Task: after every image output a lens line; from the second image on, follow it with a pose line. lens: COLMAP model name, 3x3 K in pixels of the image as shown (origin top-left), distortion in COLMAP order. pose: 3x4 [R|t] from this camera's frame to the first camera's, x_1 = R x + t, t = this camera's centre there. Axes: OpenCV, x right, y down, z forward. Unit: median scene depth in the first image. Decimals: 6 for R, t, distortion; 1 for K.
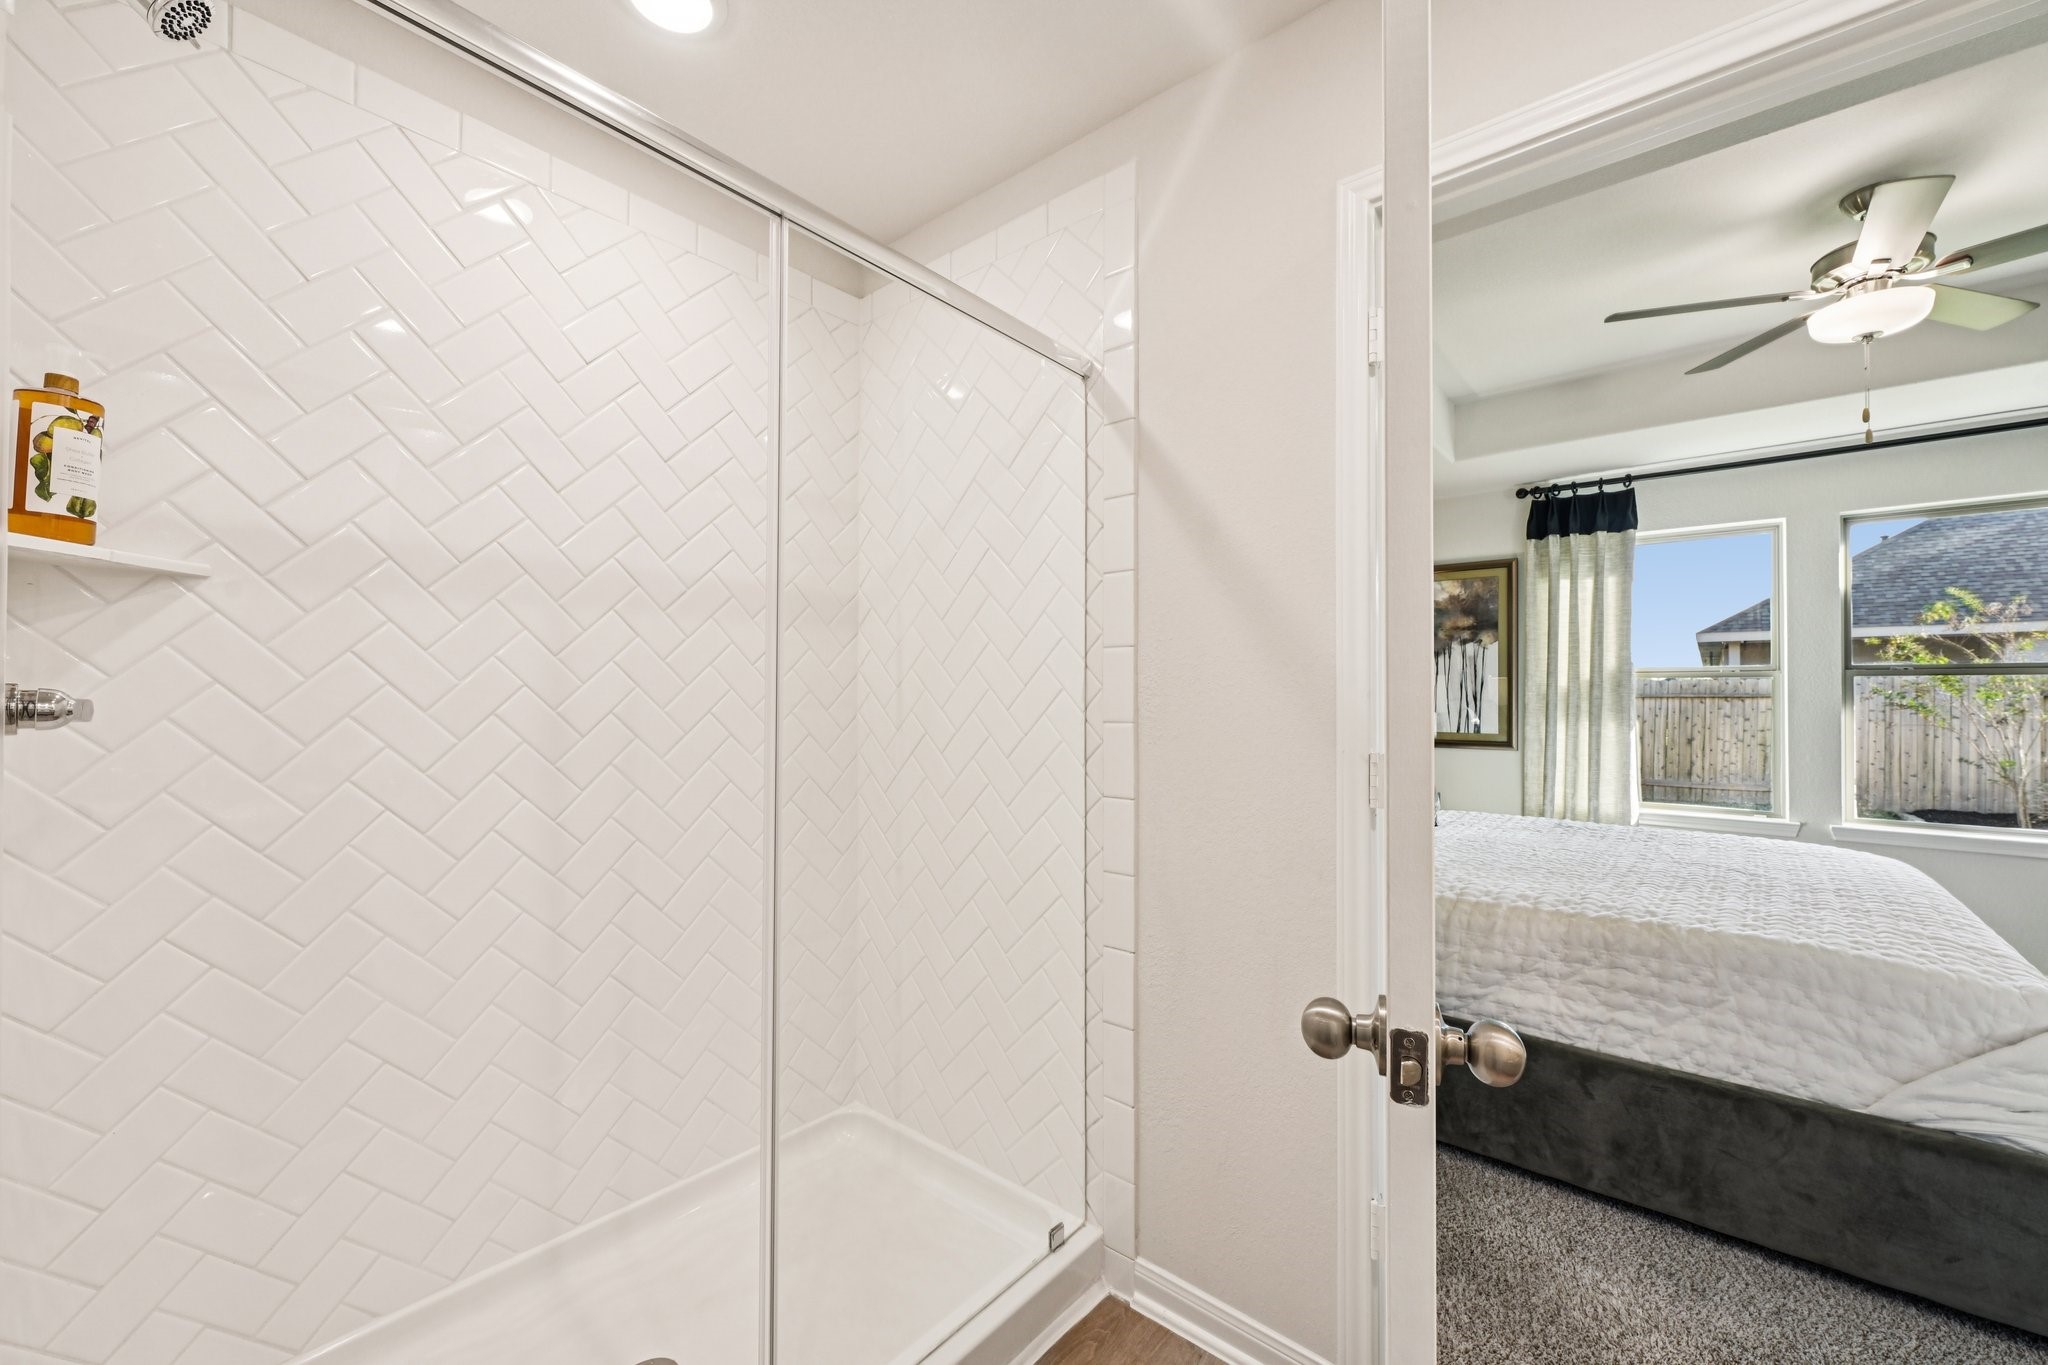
lens RADIAL K [[802.8, 0, 1025.0], [0, 802.8, 679.8], [0, 0, 1]] dist [0.000976, 0.000073]
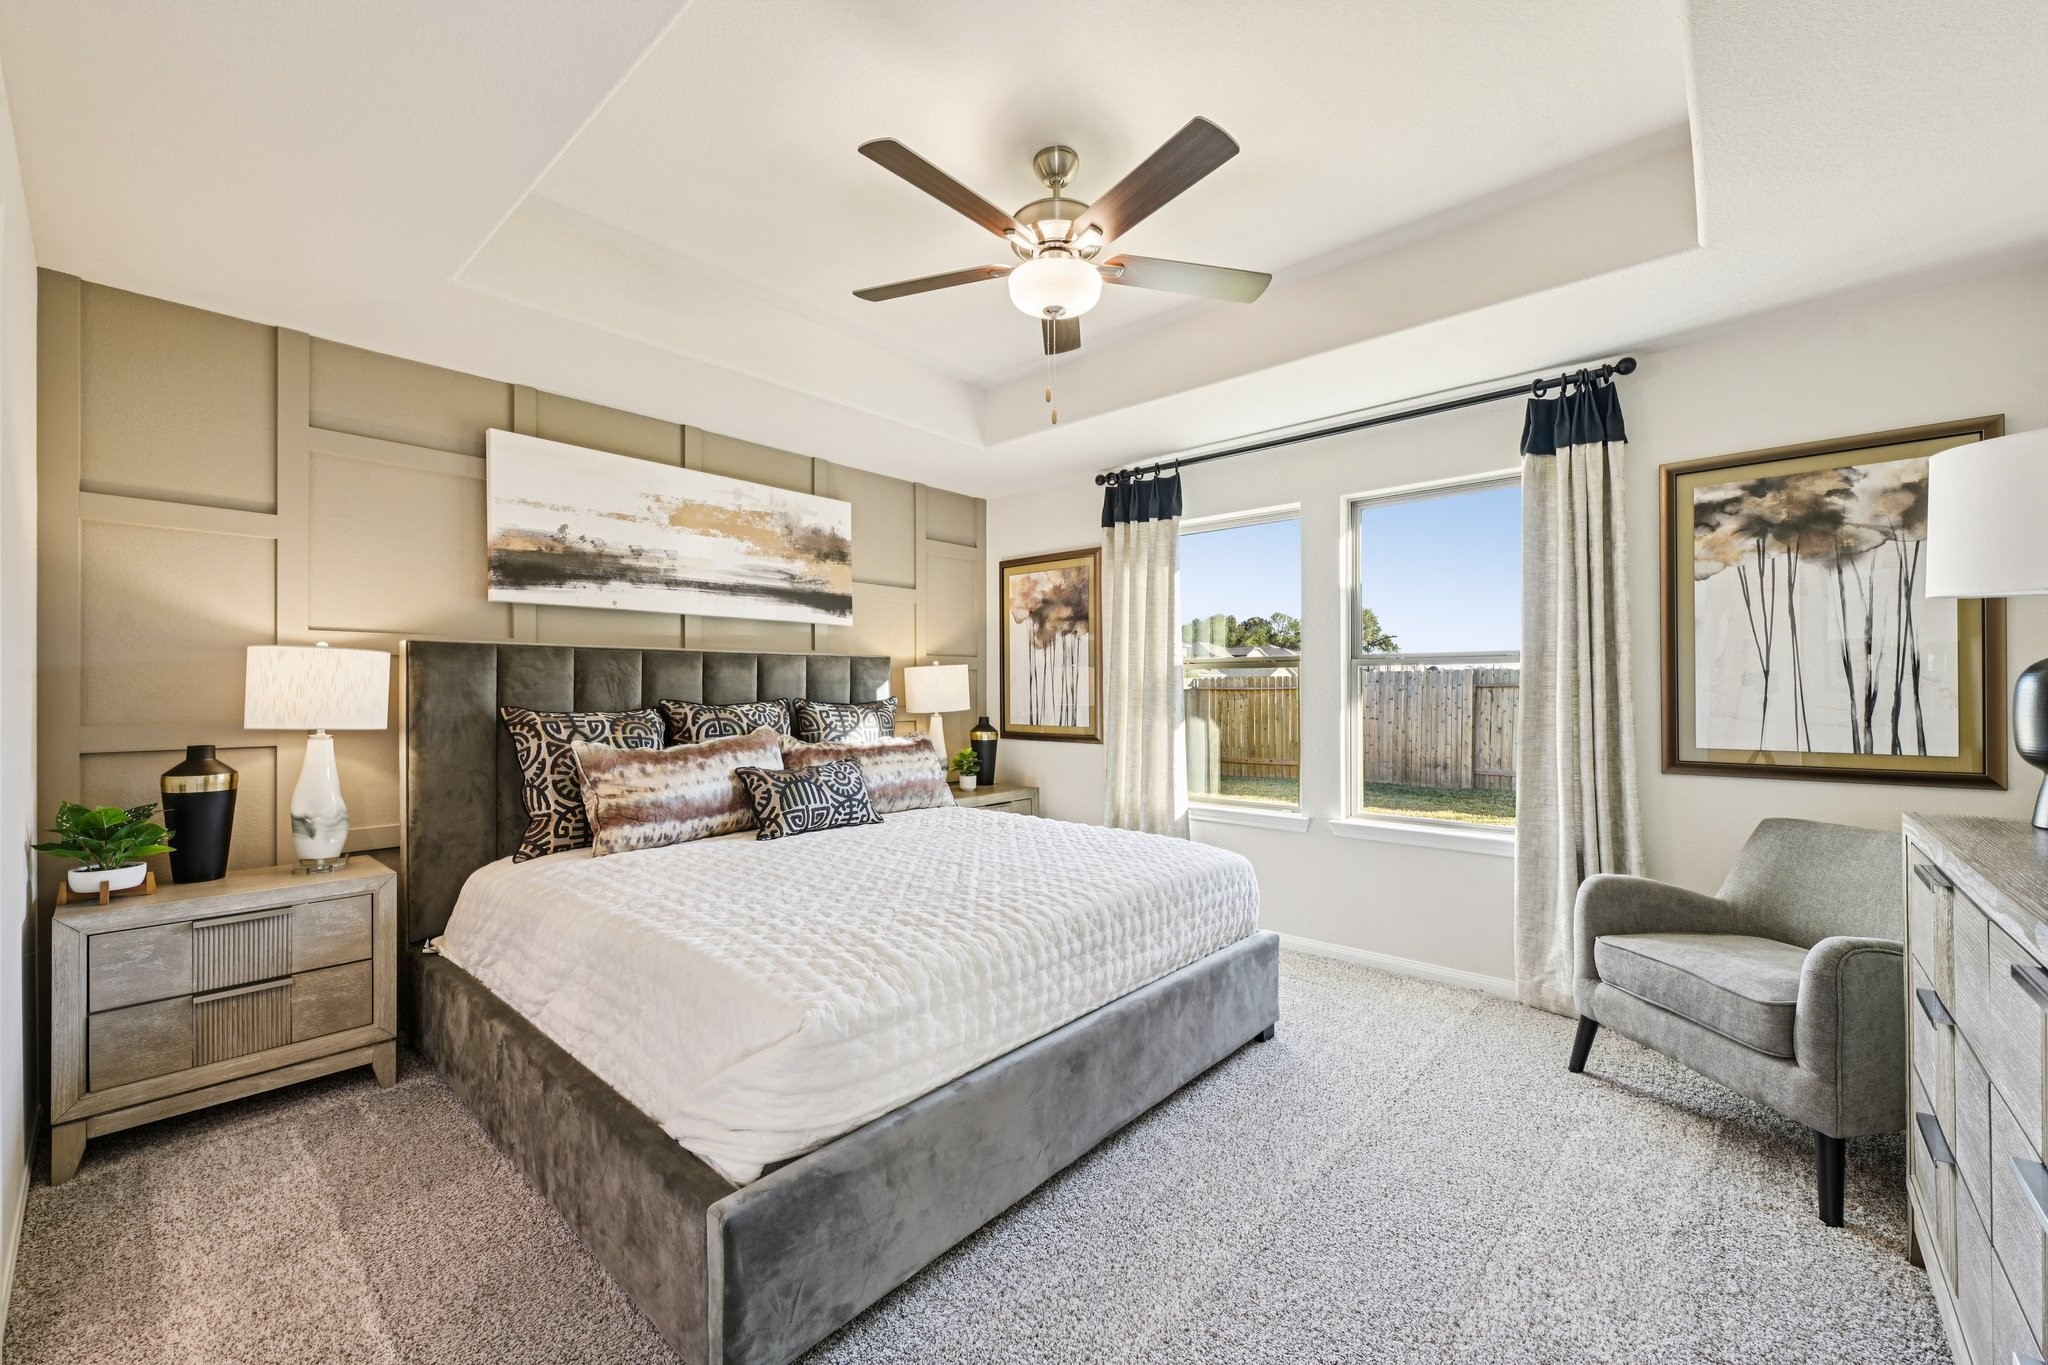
lens RADIAL K [[802.8, 0, 1022.8], [0, 802.8, 689.1], [0, 0, 1]] dist [0.000976, 0.000073]
pose [[0.999846, -0.005357, -0.016734, 0.554804], [0.005757, 0.999696, 0.023976, -0.002948], [0.016601, -0.024069, 0.999572, 0.022413]]
